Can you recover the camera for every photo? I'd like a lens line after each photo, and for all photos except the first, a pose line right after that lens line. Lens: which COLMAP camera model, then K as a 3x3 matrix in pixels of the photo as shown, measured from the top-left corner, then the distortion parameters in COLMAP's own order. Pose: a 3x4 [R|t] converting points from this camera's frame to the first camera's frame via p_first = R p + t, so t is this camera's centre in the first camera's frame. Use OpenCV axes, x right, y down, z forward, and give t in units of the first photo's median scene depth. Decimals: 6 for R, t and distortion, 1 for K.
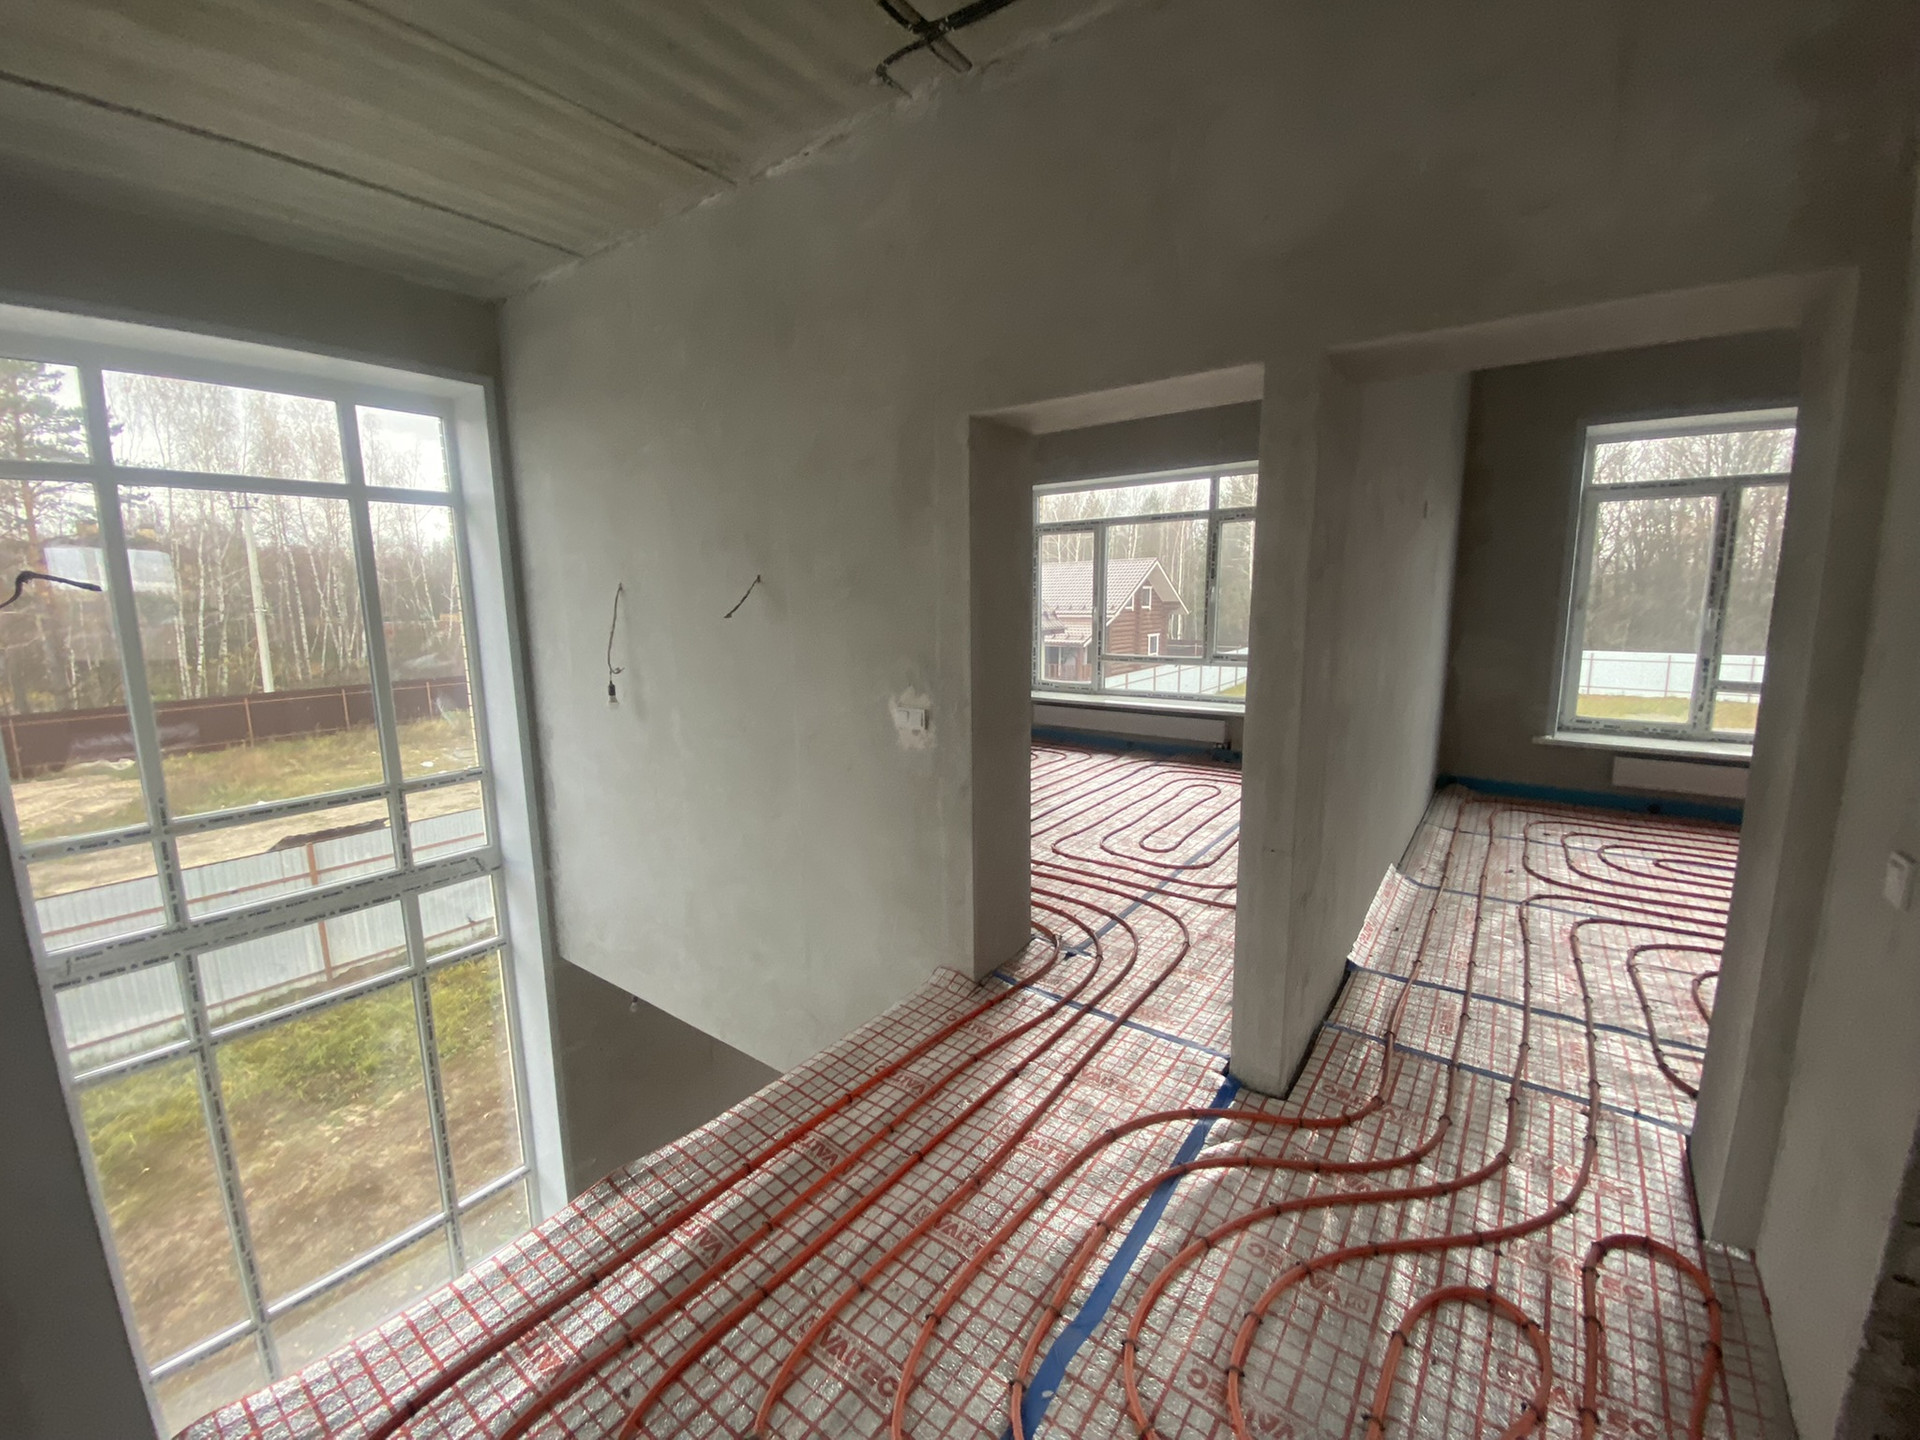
lens RADIAL K [[778.1, 0, 946.6], [0, 778.1, 721.6], [0, 0, 1]] dist [0.017953, -0.018286]
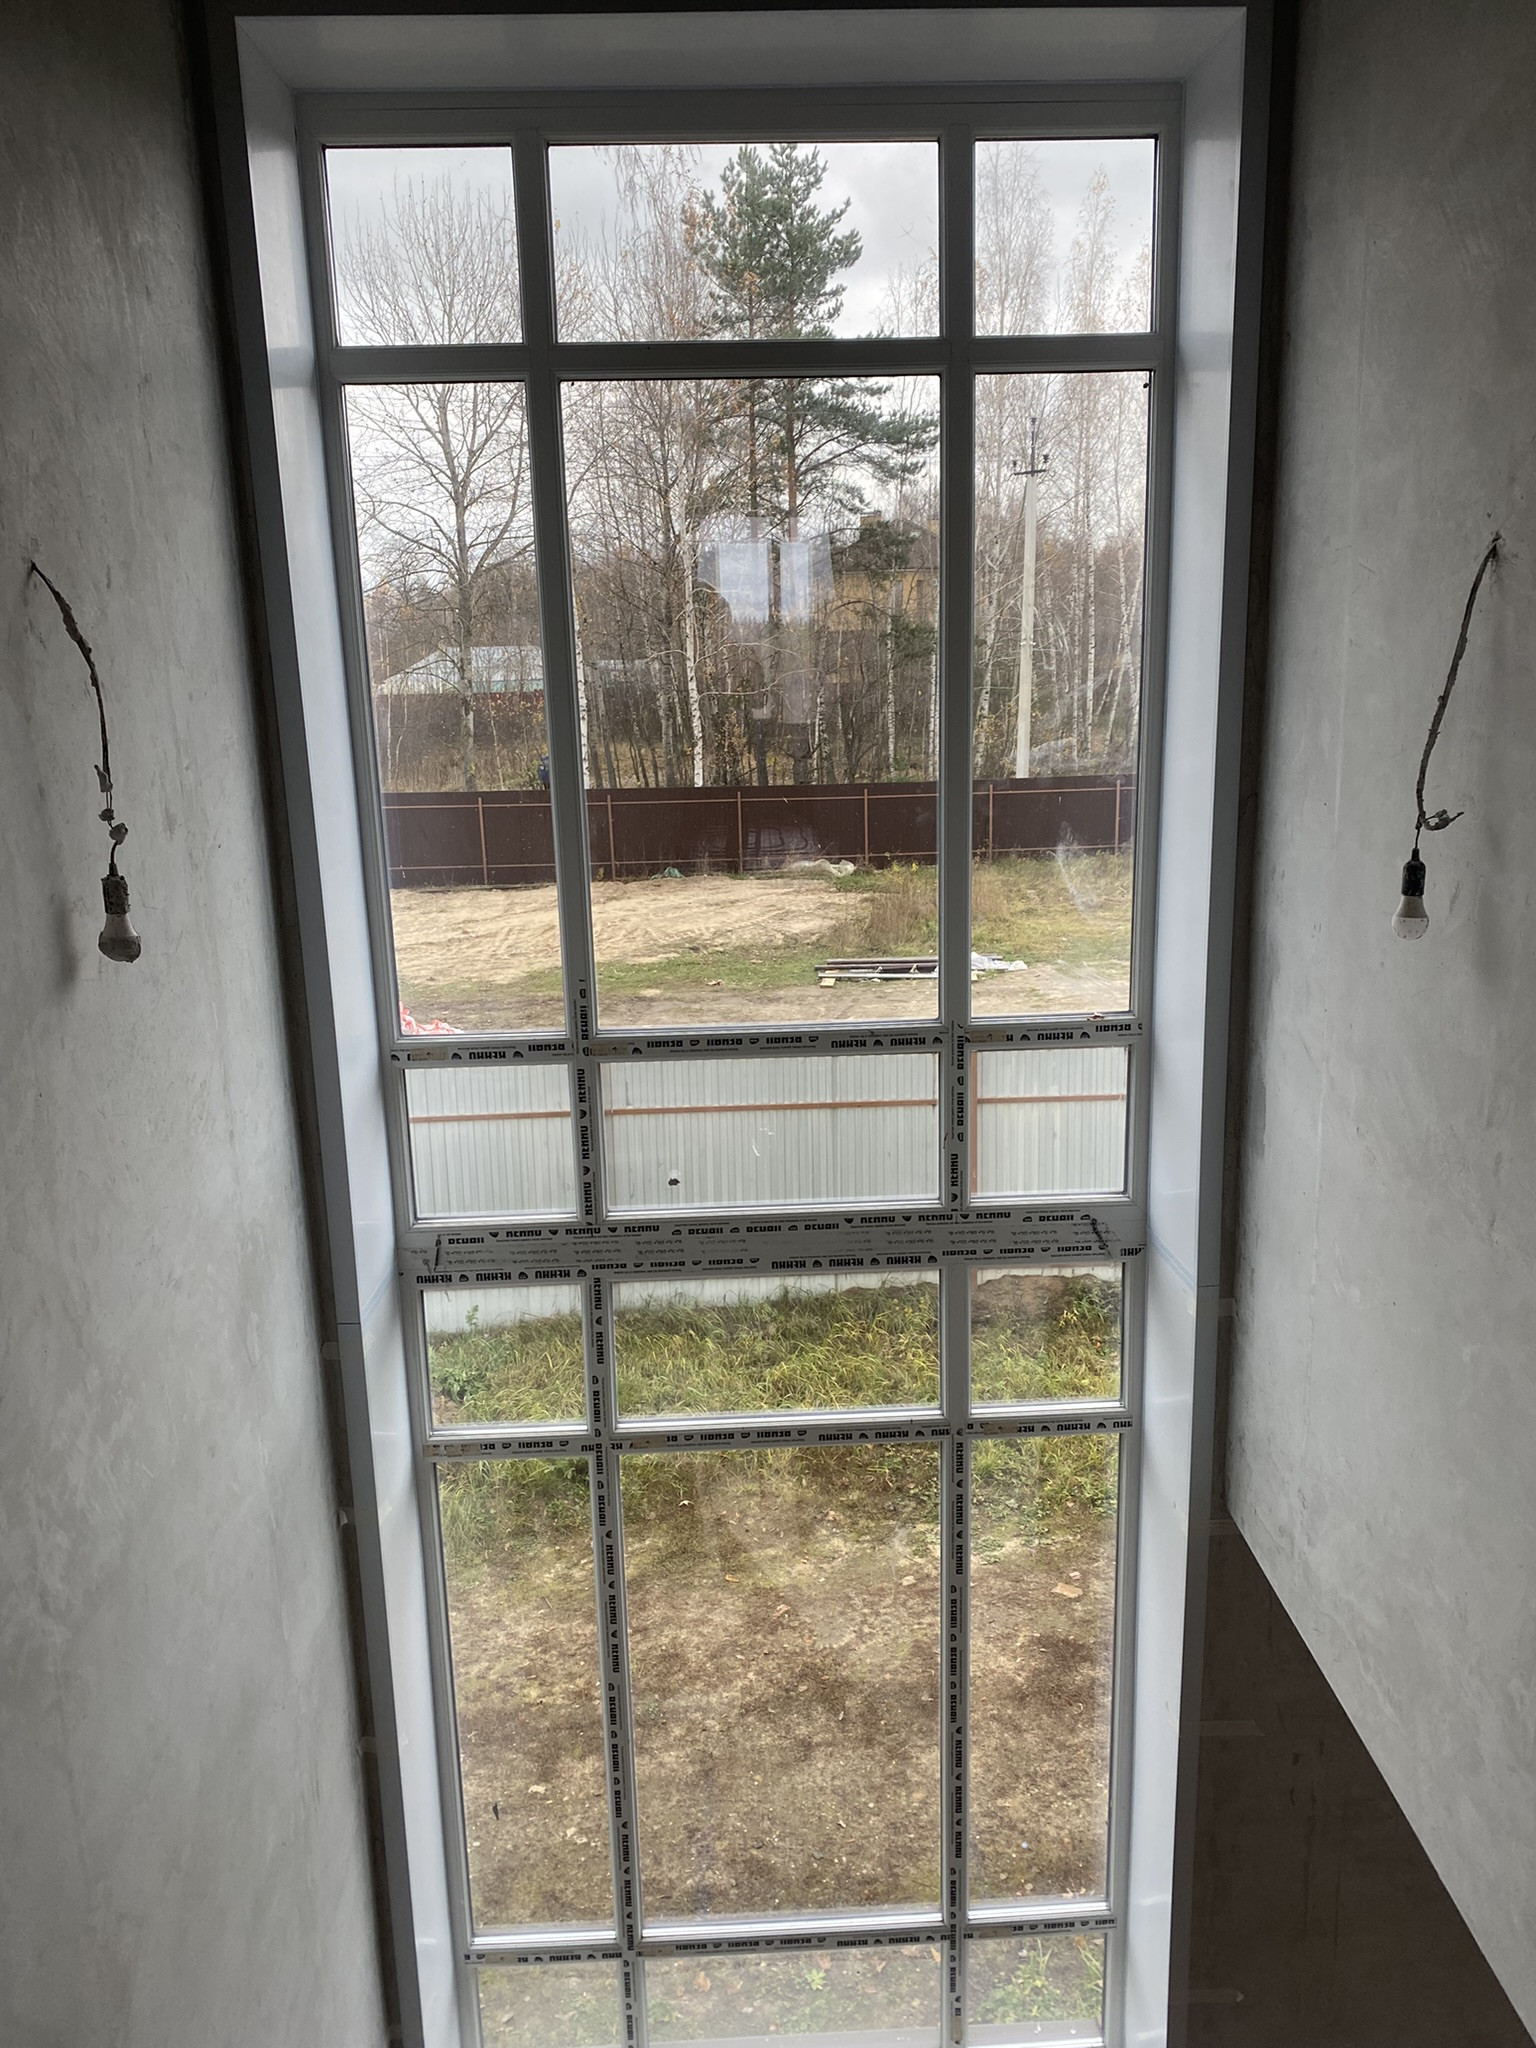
lens RADIAL K [[1580.6, 0, 768.0], [0, 1580.6, 1024.0], [0, 0, 1]] dist [0.011690, 0.000725]
pose [[0.630207, 0.180402, -0.755178, -0.093146], [-0.107926, 0.983544, 0.144889, -0.047687], [0.768889, -0.009807, 0.639307, 0.378256]]
